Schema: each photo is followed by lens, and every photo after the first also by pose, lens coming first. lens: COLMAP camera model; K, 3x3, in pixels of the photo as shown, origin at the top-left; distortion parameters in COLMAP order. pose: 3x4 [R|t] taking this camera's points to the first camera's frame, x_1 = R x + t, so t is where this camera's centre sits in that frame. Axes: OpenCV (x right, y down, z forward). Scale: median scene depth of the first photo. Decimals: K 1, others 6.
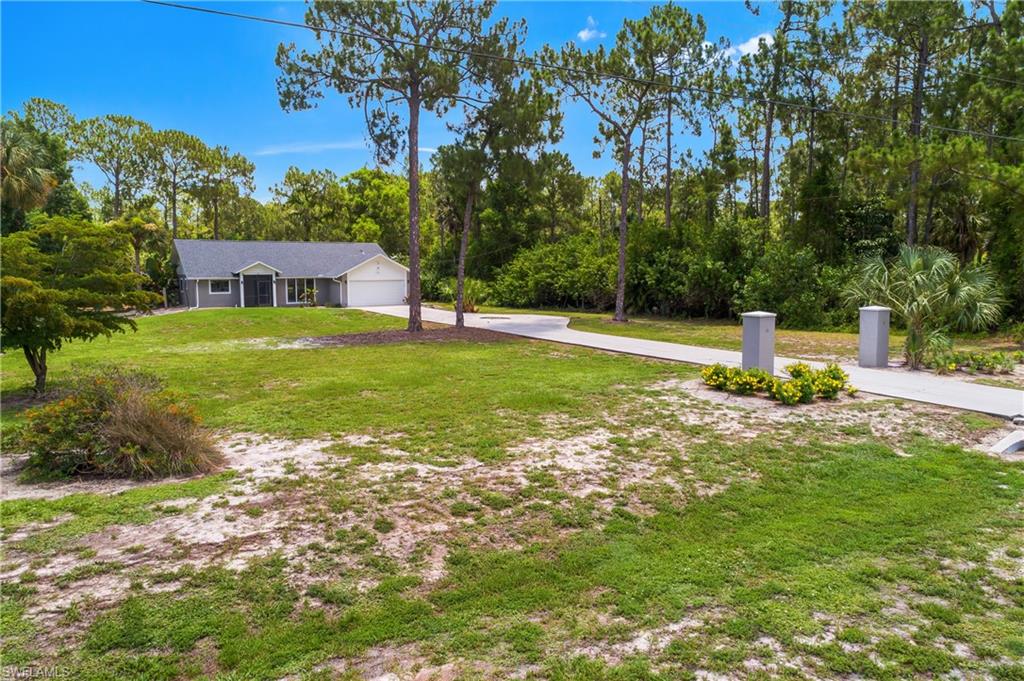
lens RADIAL K [[696.7, 0, 509.9], [0, 696.7, 317.5], [0, 0, 1]] dist [0.000086, 0.000687]
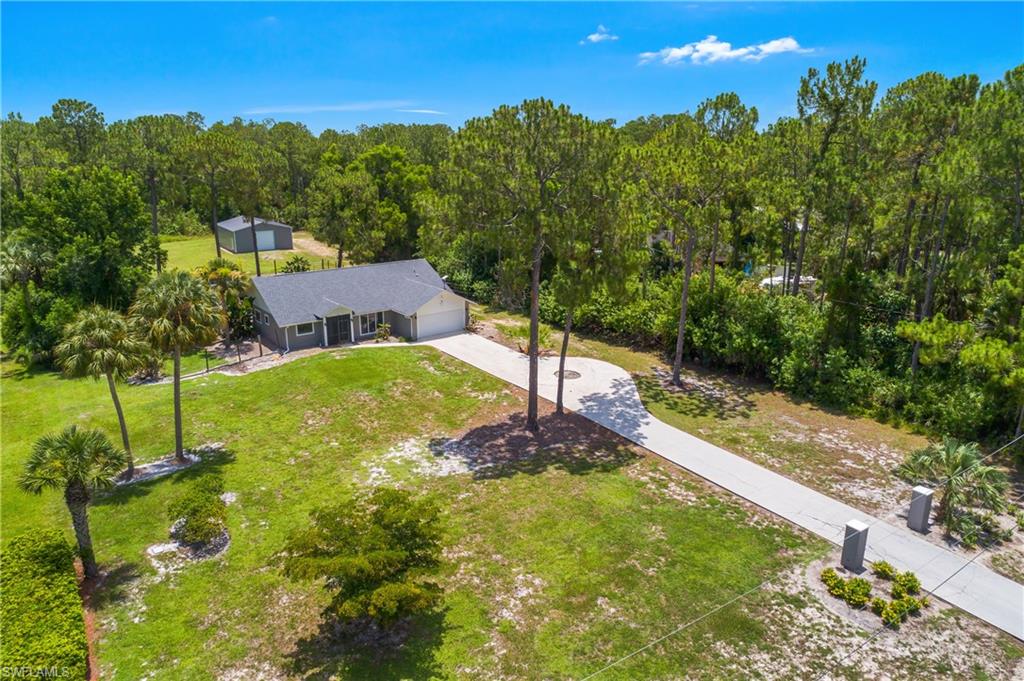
lens RADIAL K [[684.5, 0, 514.9], [0, 684.5, 341.1], [0, 0, 1]] dist [-0.004230, 0.000128]
pose [[0.996462, -0.014663, 0.082761, -0.172041], [-0.003102, 0.977578, 0.210551, -0.251574], [-0.083993, -0.210063, 0.974073, -0.090227]]
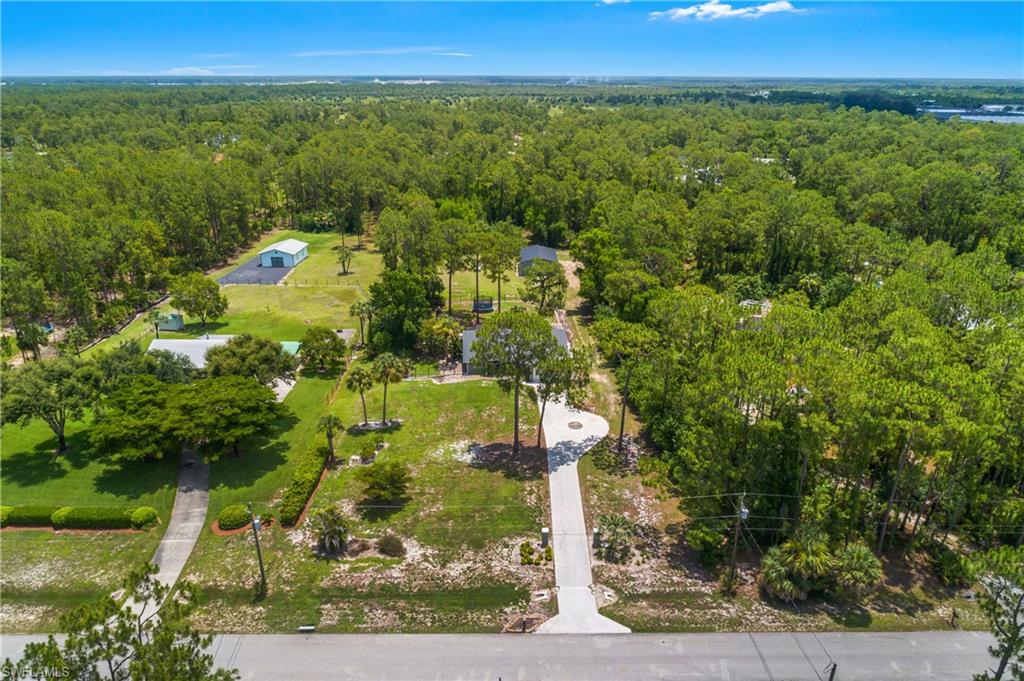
lens RADIAL K [[684.5, 0, 514.9], [0, 684.5, 341.1], [0, 0, 1]] dist [-0.004230, 0.000128]
pose [[0.872312, 0.187777, -0.451455, 0.615742], [-0.041541, 0.948439, 0.314226, -0.769747], [0.487182, -0.255350, 0.835135, -0.678916]]
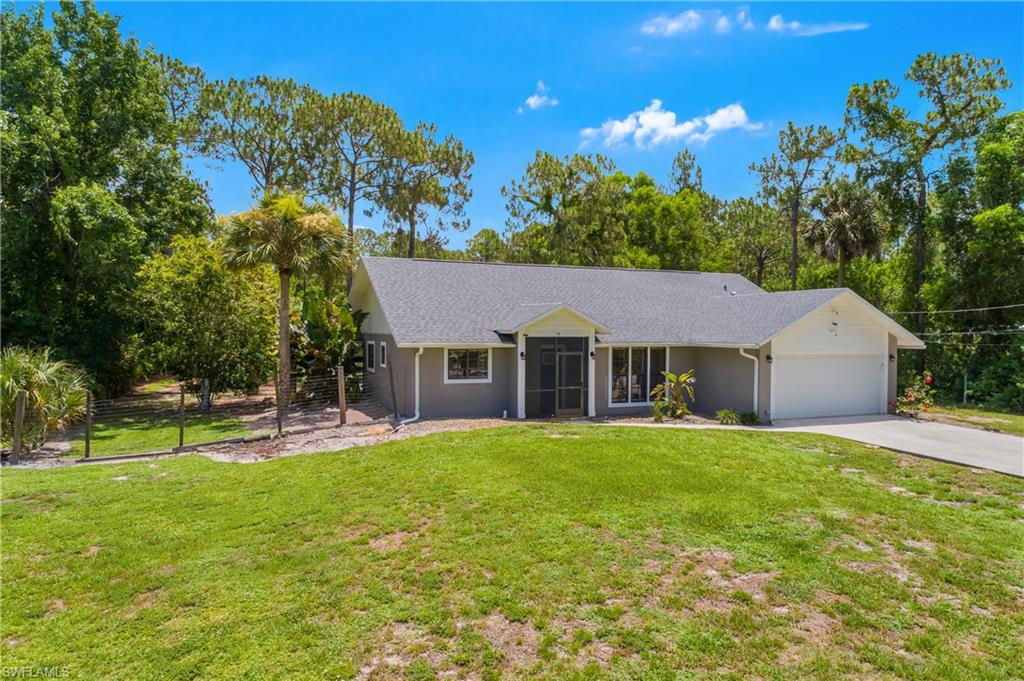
lens RADIAL K [[696.7, 0, 509.9], [0, 696.7, 317.5], [0, 0, 1]] dist [0.000086, 0.000687]
pose [[0.981573, 0.009813, -0.190834, -0.311450], [-0.025660, 0.996404, -0.080751, -0.039508], [0.189356, 0.084160, 0.978295, 0.597914]]
